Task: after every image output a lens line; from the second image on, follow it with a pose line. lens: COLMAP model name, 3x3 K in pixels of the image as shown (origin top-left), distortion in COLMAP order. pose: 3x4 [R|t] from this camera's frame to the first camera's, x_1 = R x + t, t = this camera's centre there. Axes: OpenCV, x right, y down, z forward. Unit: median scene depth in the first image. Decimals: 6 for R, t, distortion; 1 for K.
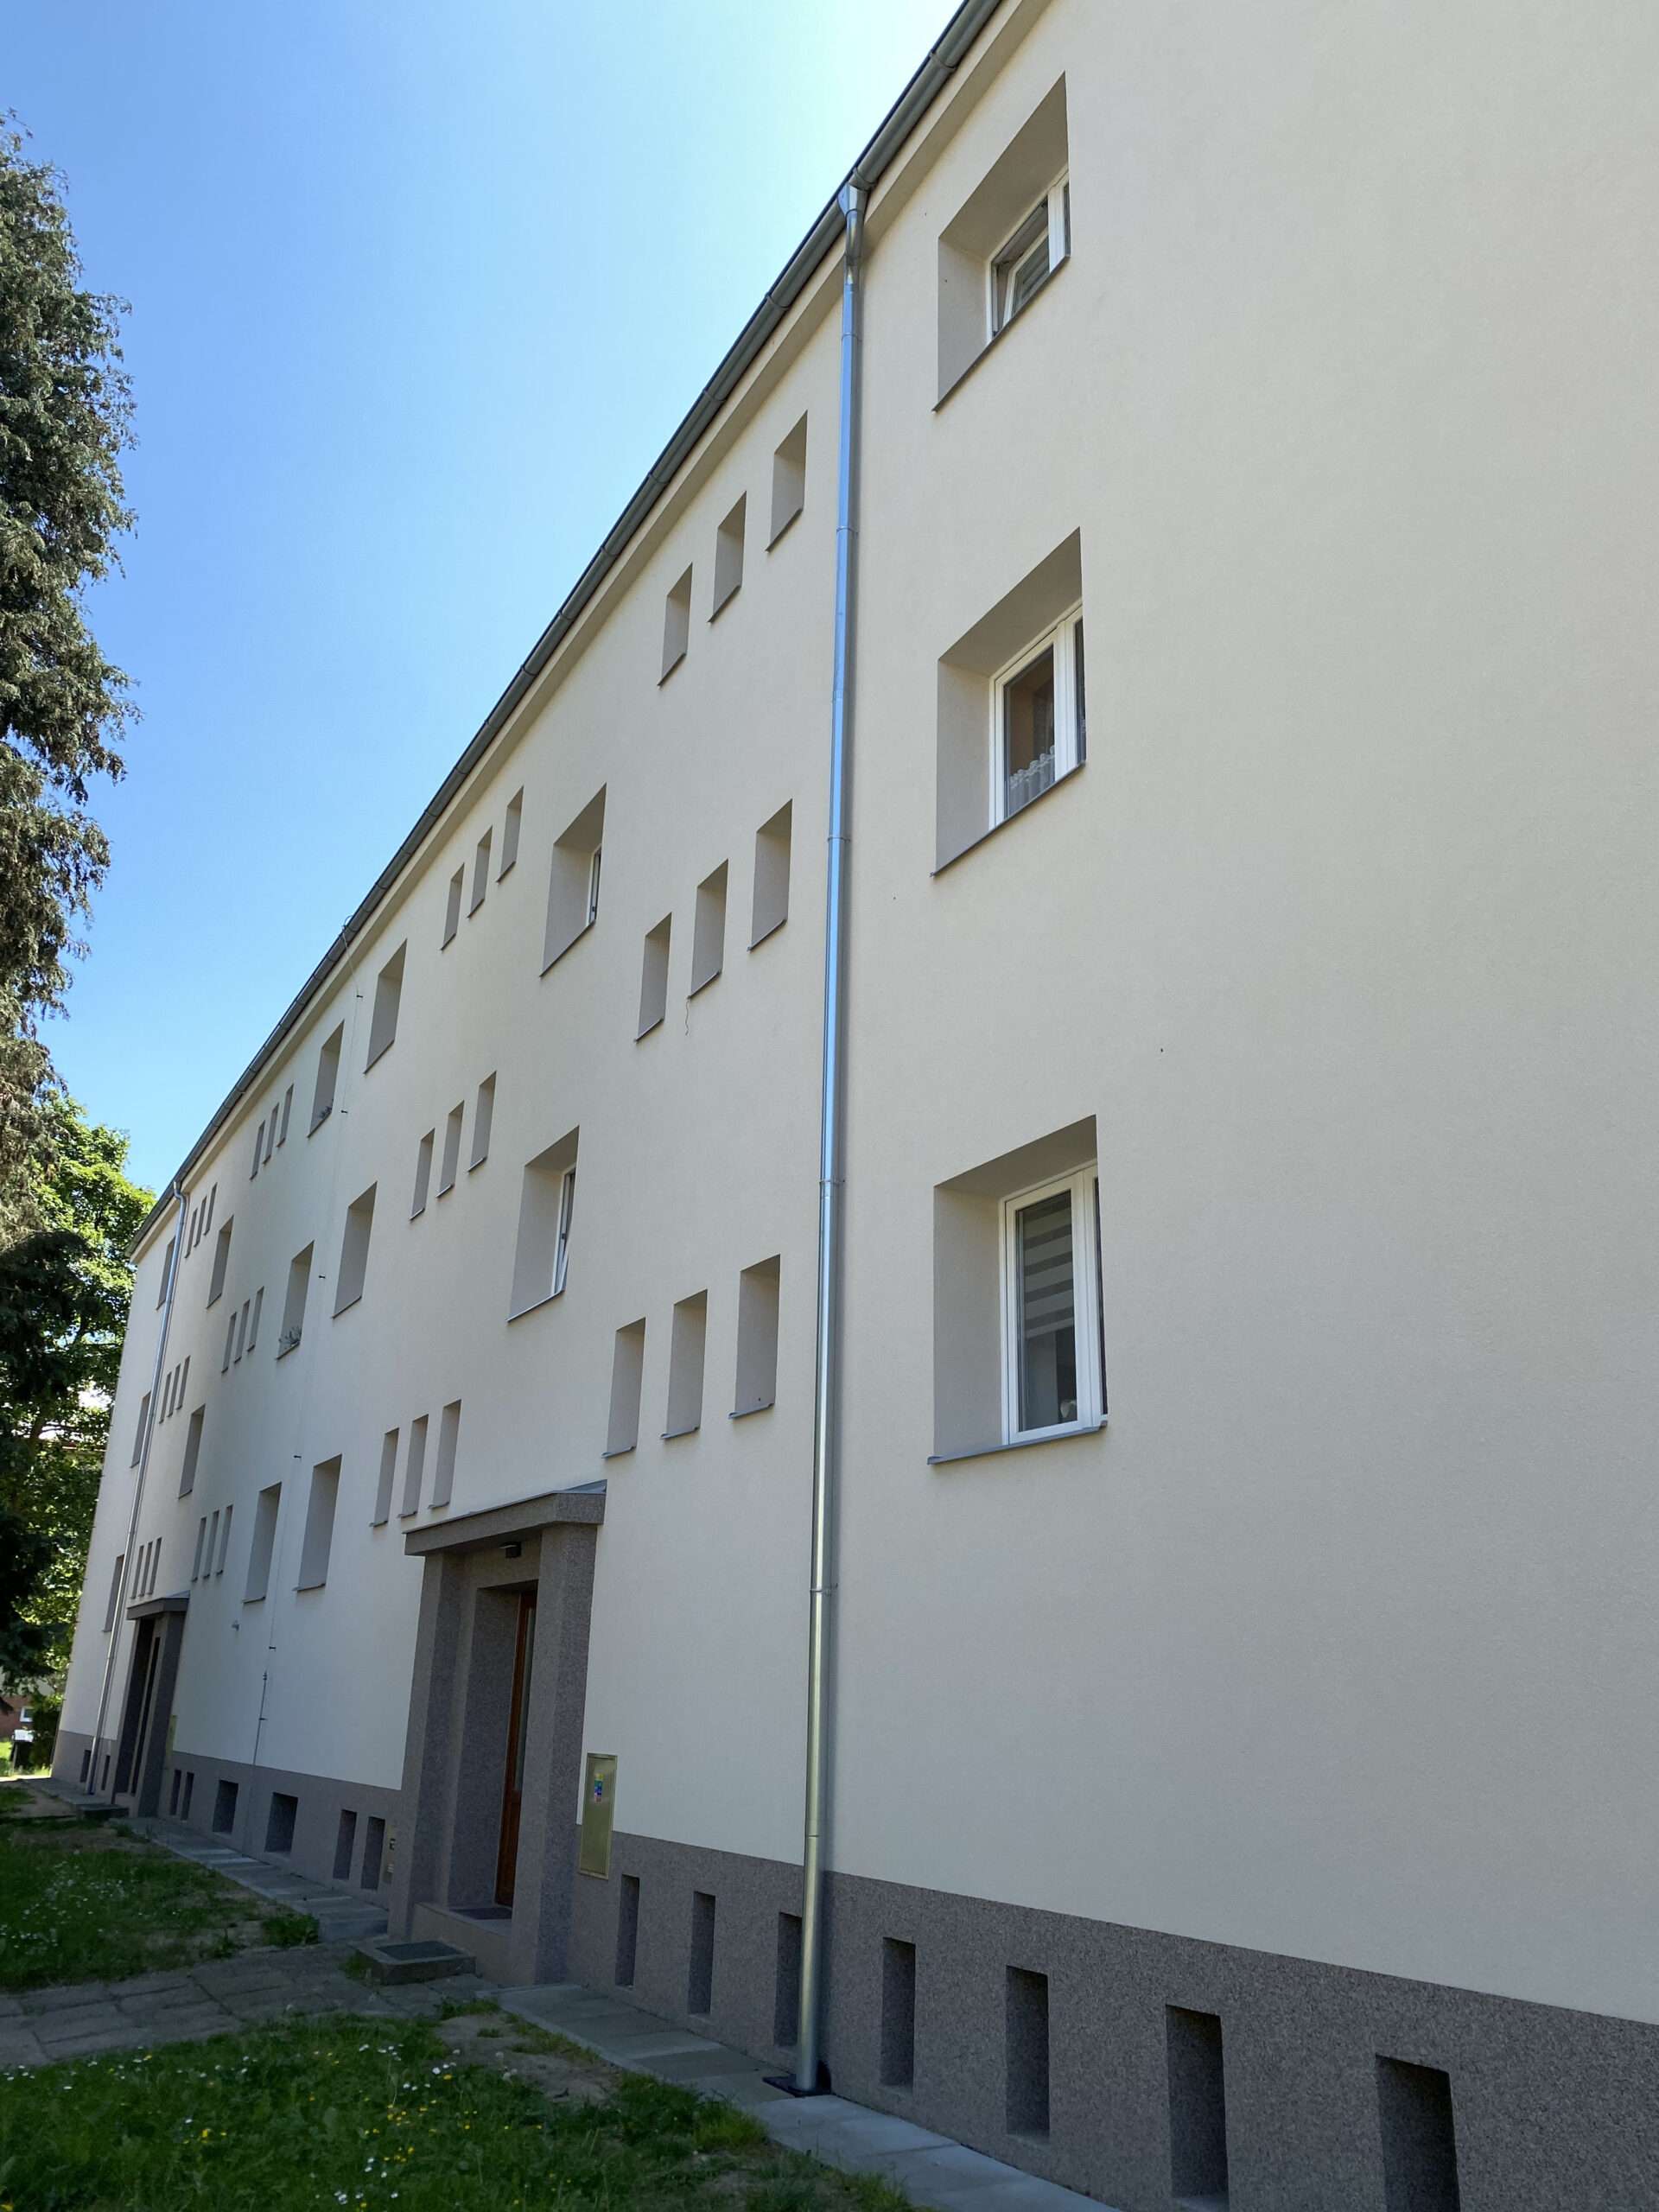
lens RADIAL K [[1664.7, 0, 829.5], [0, 1664.7, 1106.0], [0, 0, 1]] dist [-0.004046, -0.002032]
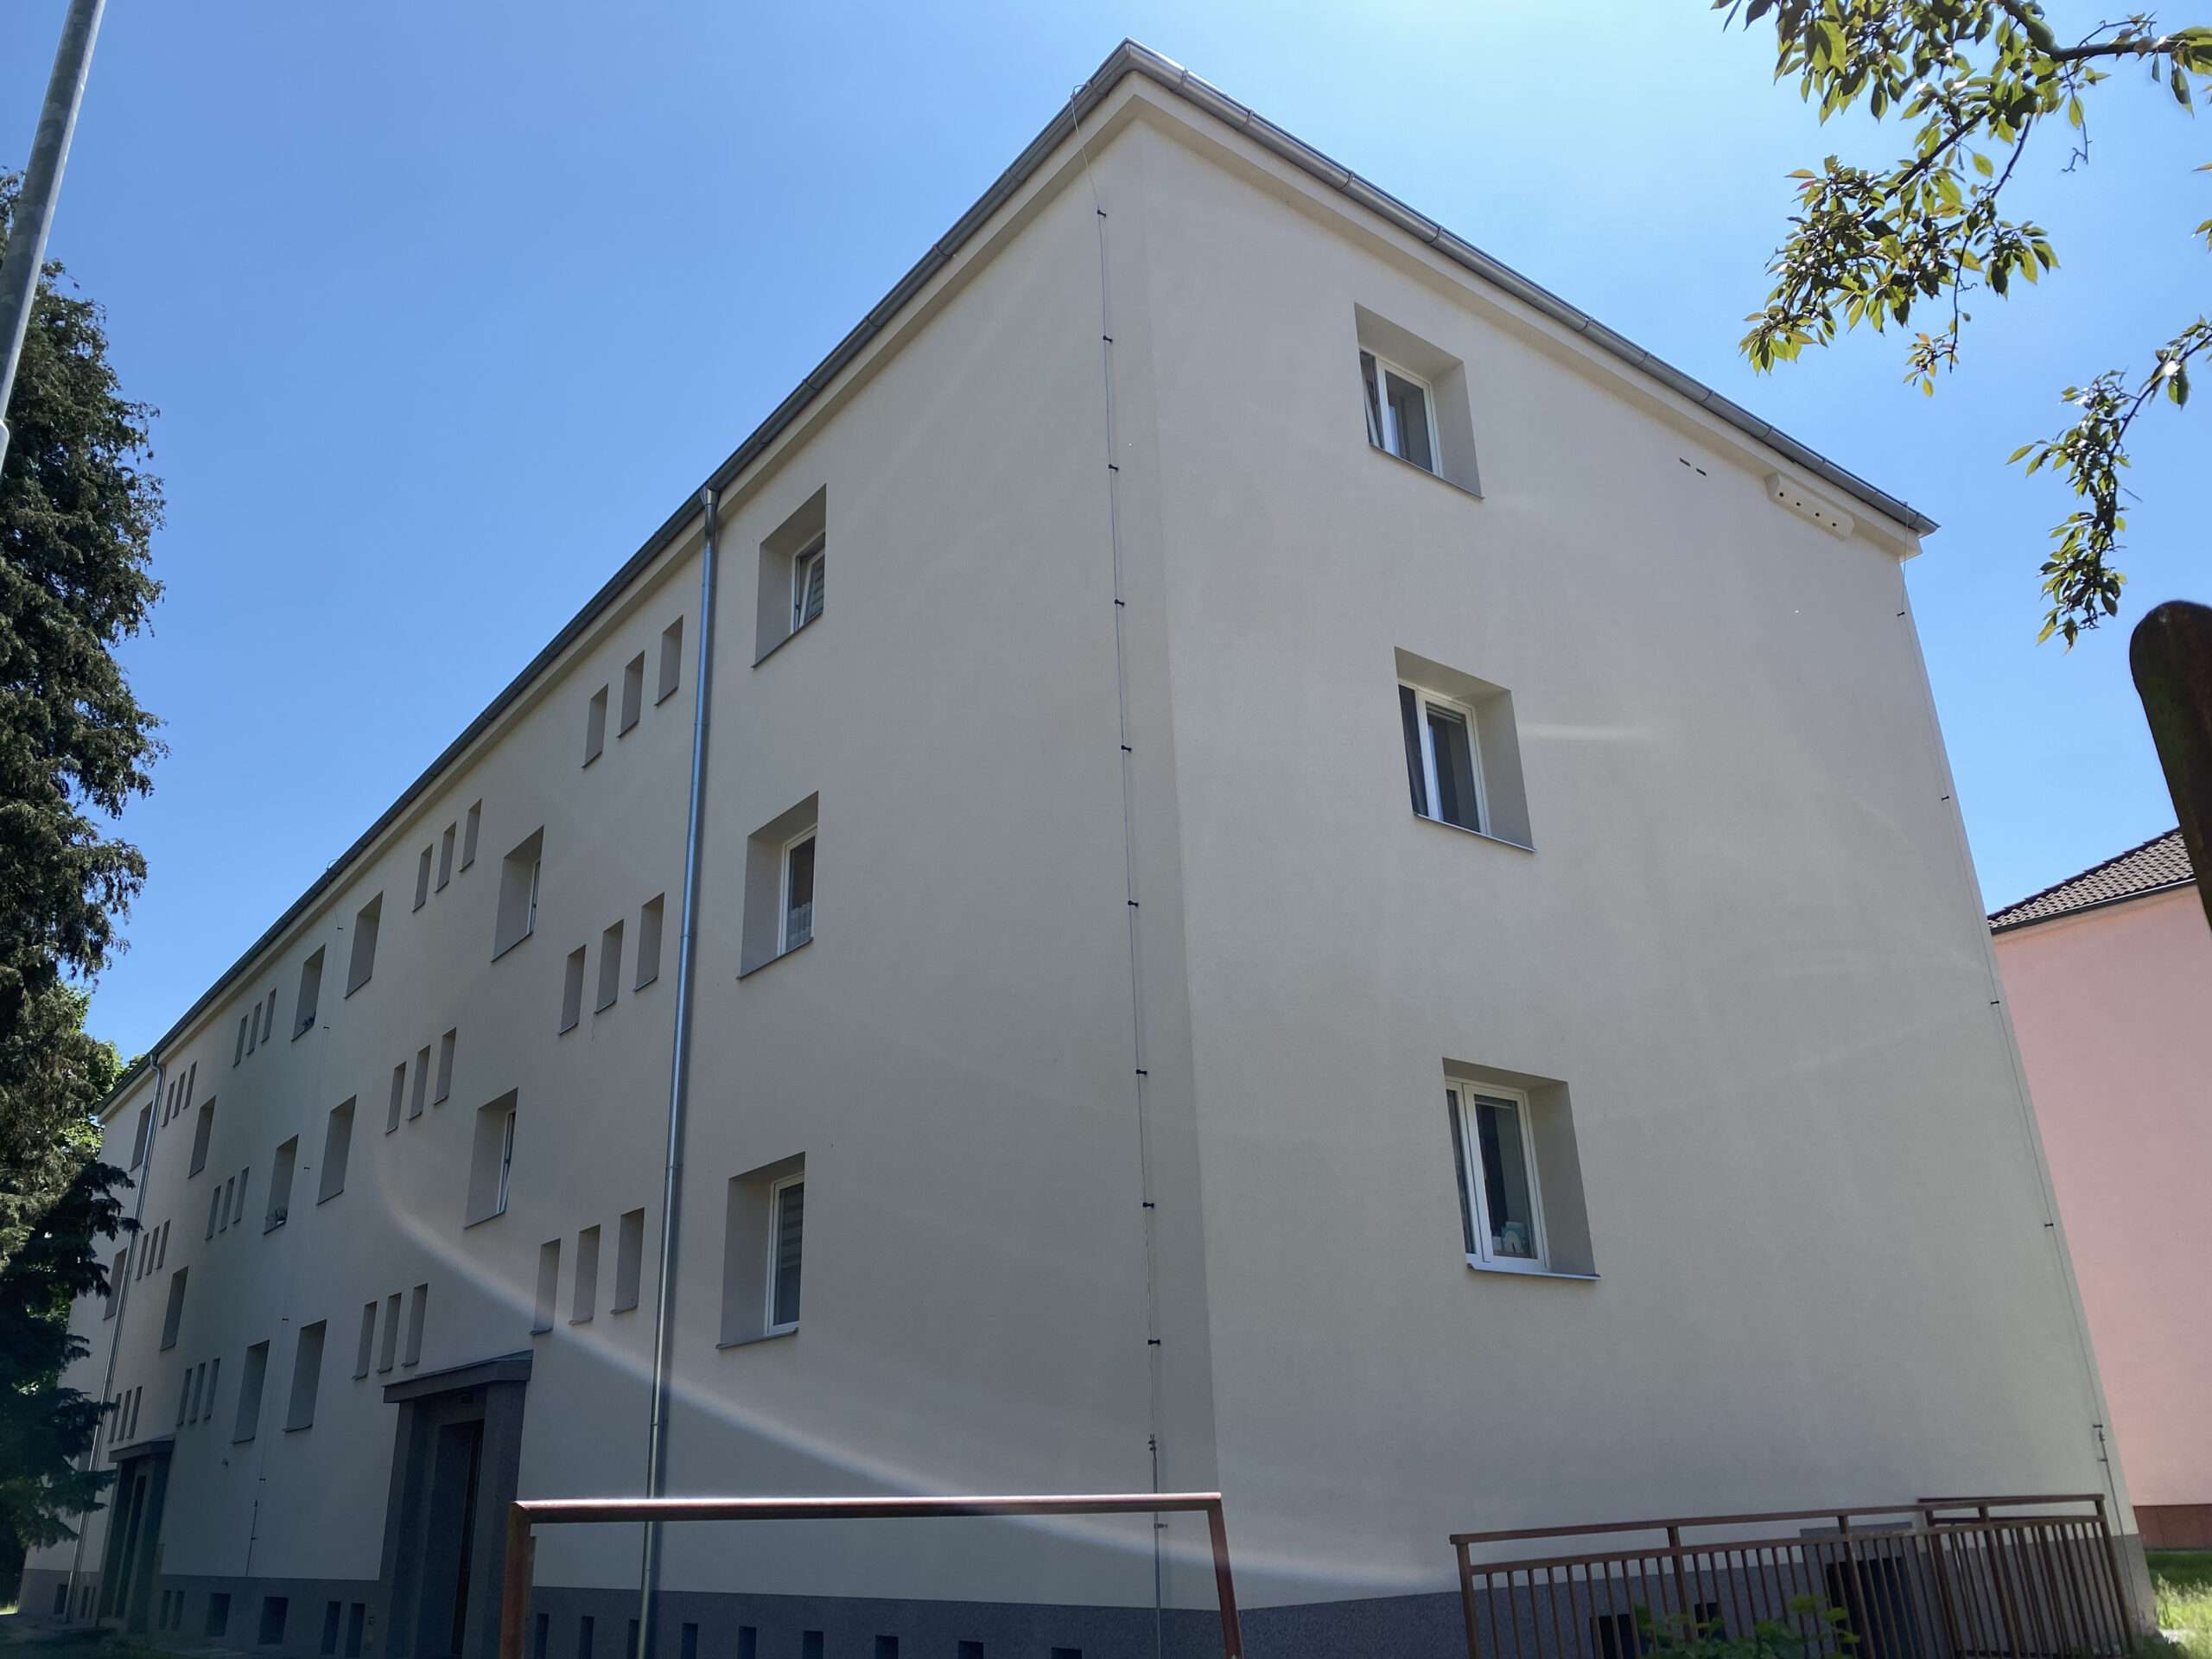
lens RADIAL K [[1664.7, 0, 1109.1], [0, 1664.7, 867.4], [0, 0, 1]] dist [-0.004046, -0.002032]
pose [[0.985332, 0.005502, 0.170560, 0.084722], [-0.002522, 0.999841, -0.017680, -0.130711], [-0.170630, 0.016991, 0.985189, -0.400328]]
